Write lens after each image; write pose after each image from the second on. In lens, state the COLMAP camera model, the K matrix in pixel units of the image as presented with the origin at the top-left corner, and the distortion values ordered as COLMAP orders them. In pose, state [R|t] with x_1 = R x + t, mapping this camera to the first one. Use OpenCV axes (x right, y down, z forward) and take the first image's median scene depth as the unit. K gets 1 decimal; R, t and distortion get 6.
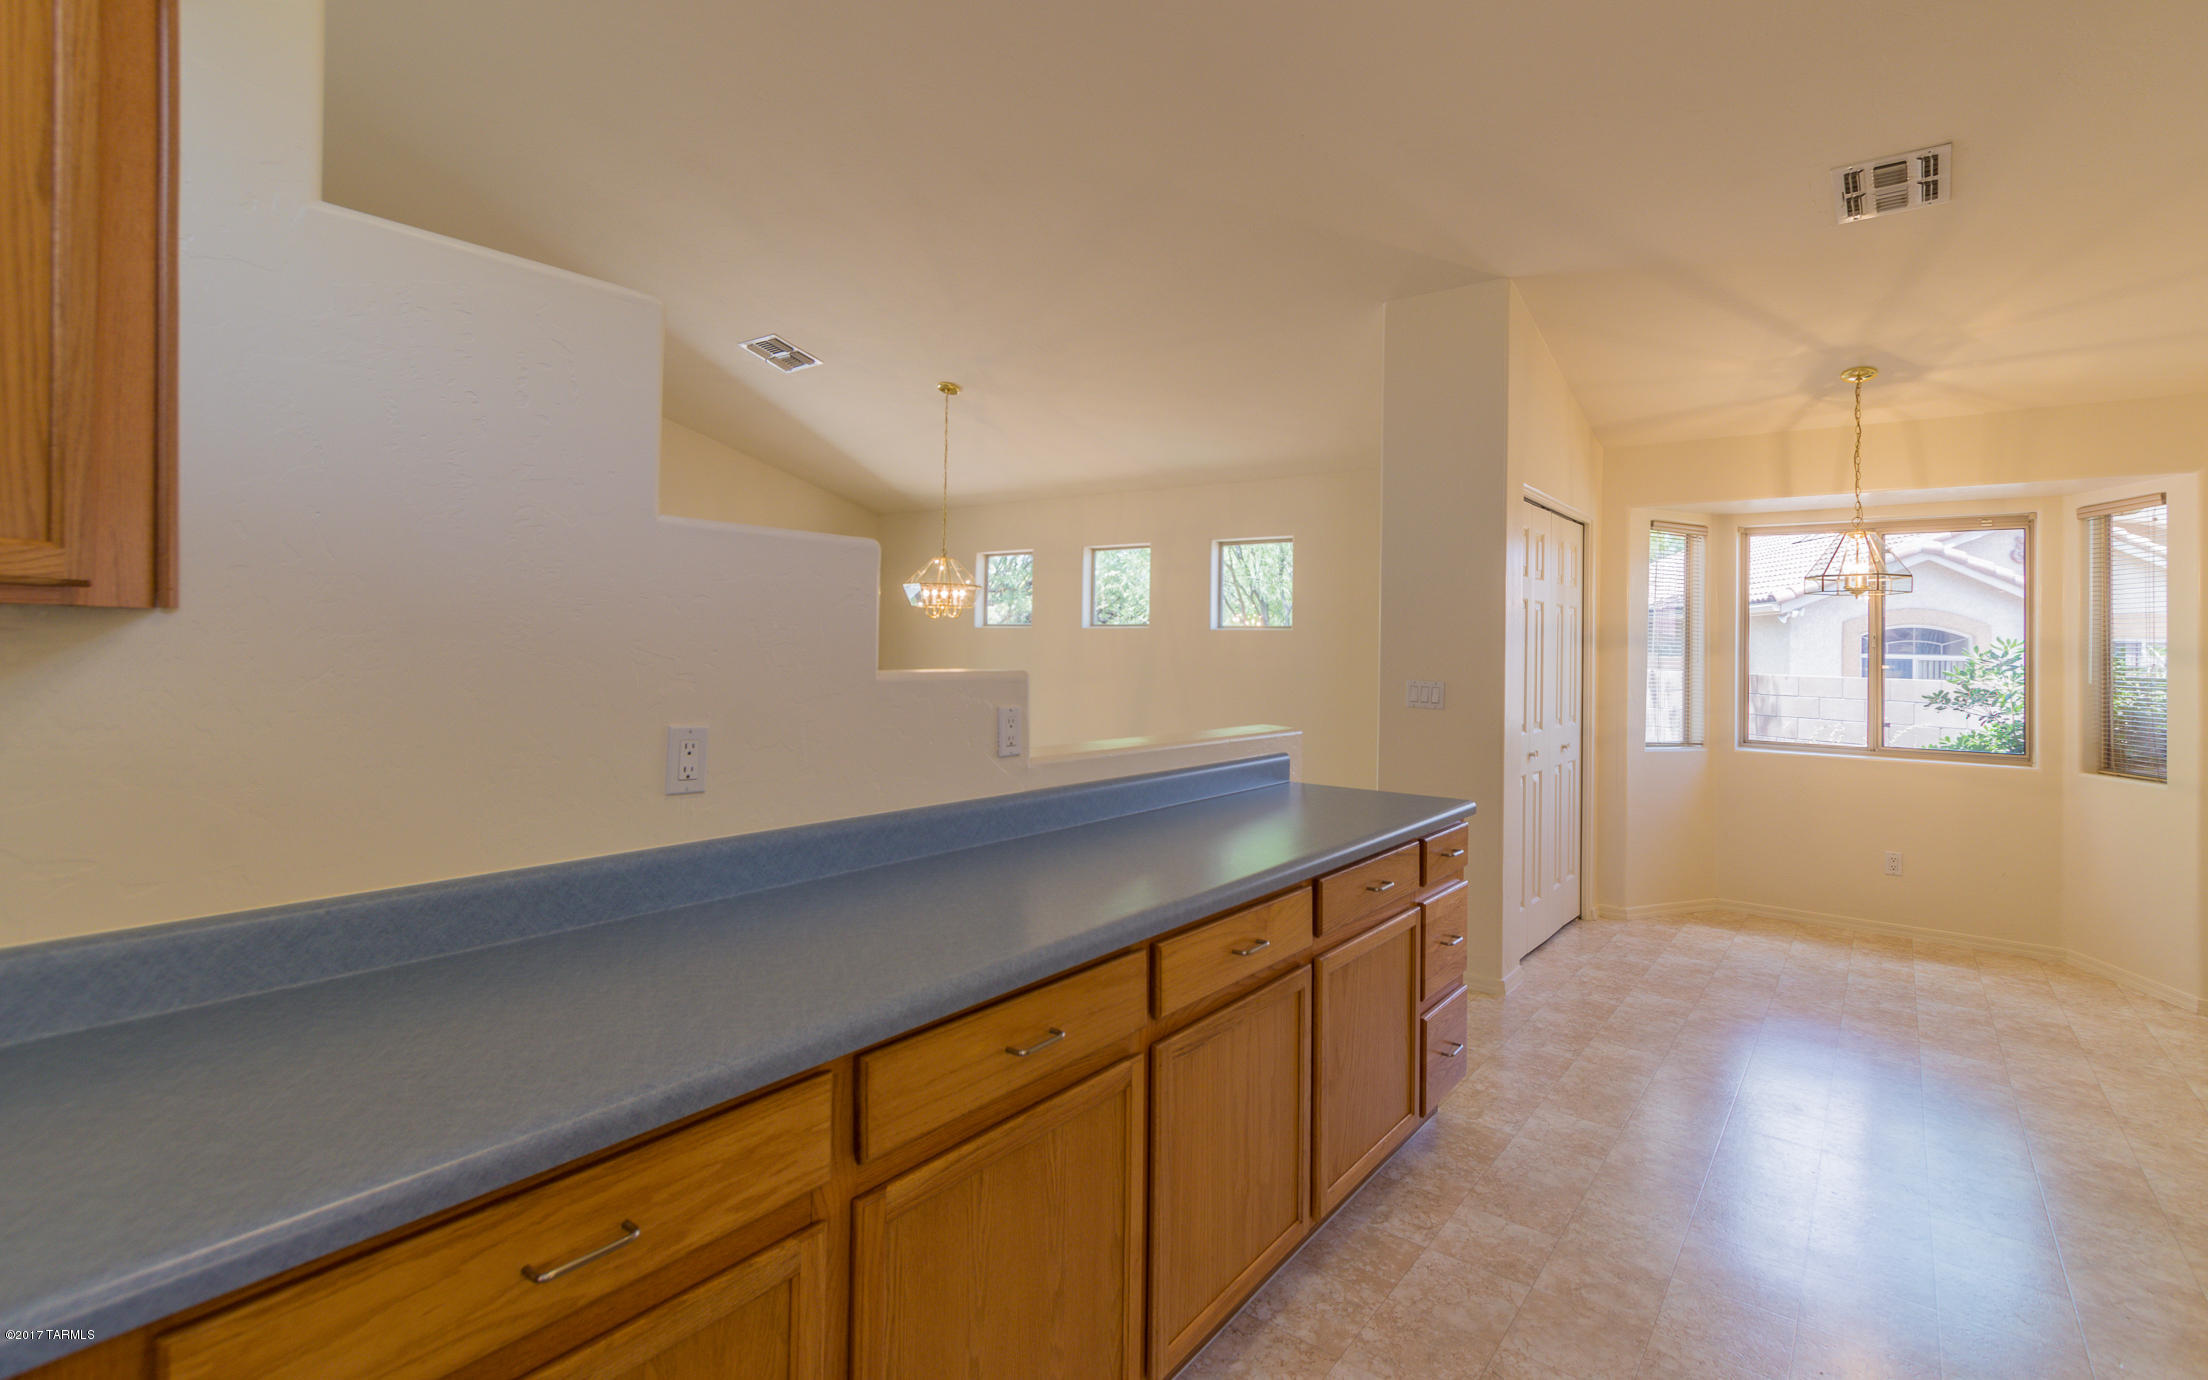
lens RADIAL K [[1308.8, 0, 1104.7], [0, 1308.8, 665.3], [0, 0, 1]] dist [-0.084206, 0.004196]
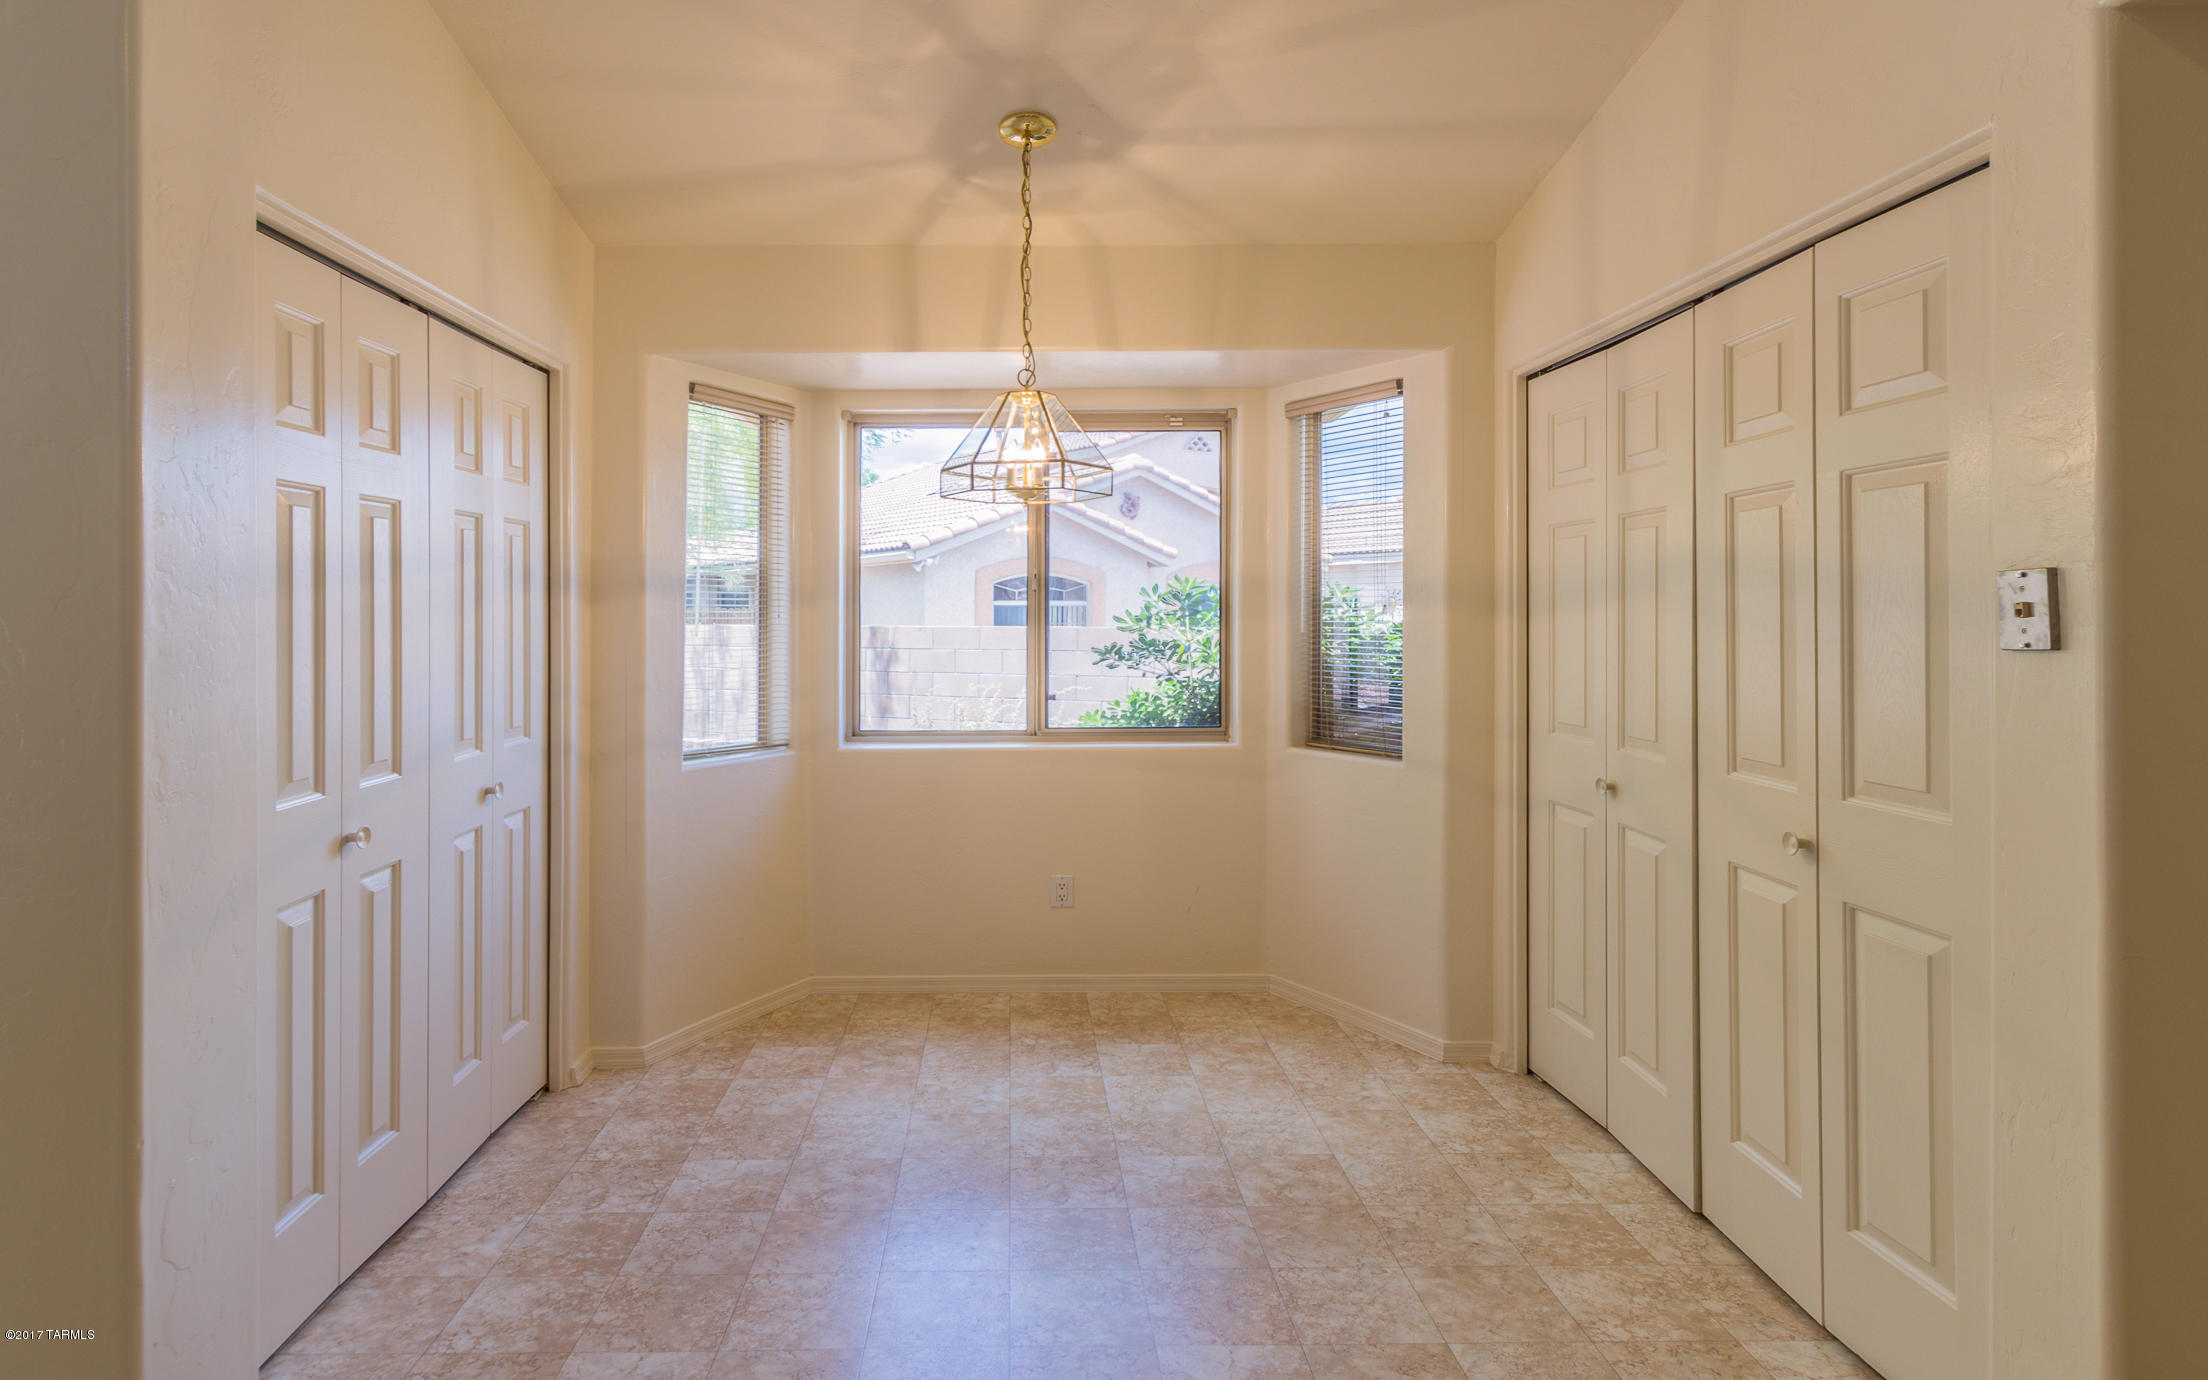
lens RADIAL K [[998.2, 0, 1135.7], [0, 998.2, 682.7], [0, 0, 1]] dist [0.002743, 0.000149]
pose [[0.798024, -0.069088, 0.598652, 0.309111], [0.027147, 0.996519, 0.078817, -0.003716], [-0.602014, -0.046646, 0.797122, 0.506973]]
